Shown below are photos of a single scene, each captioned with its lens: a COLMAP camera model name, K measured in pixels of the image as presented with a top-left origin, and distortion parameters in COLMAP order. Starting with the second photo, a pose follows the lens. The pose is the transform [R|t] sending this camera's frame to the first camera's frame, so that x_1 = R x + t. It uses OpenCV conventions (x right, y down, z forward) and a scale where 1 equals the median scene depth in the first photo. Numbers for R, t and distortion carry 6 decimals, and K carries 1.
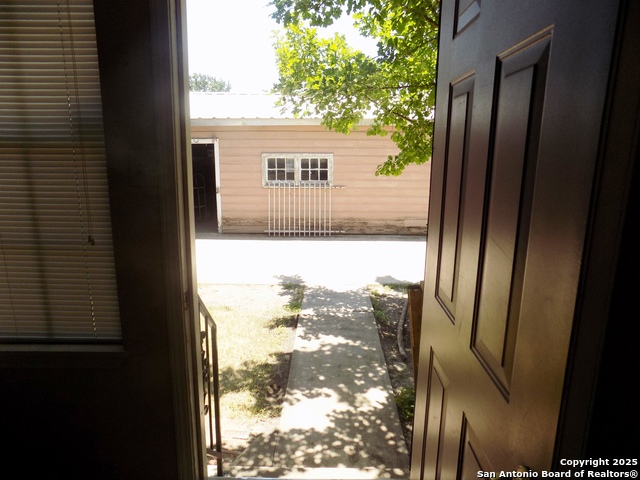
lens RADIAL K [[431.0, 0, 320.0], [0, 431.0, 240.0], [0, 0, 1]] dist [-0.086788, 0.081274]
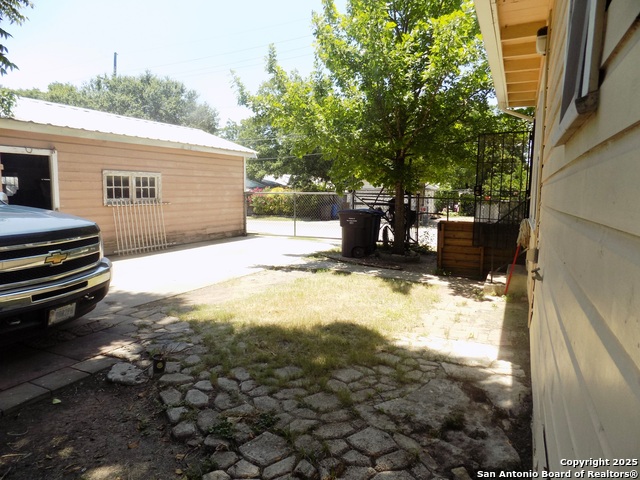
lens RADIAL K [[431.0, 0, 320.0], [0, 431.0, 240.0], [0, 0, 1]] dist [-0.086788, 0.081274]
pose [[0.424199, -0.104864, 0.899477, -0.772393], [0.137024, 0.989269, 0.050711, -0.031979], [-0.895142, 0.101739, 0.434016, 0.184940]]
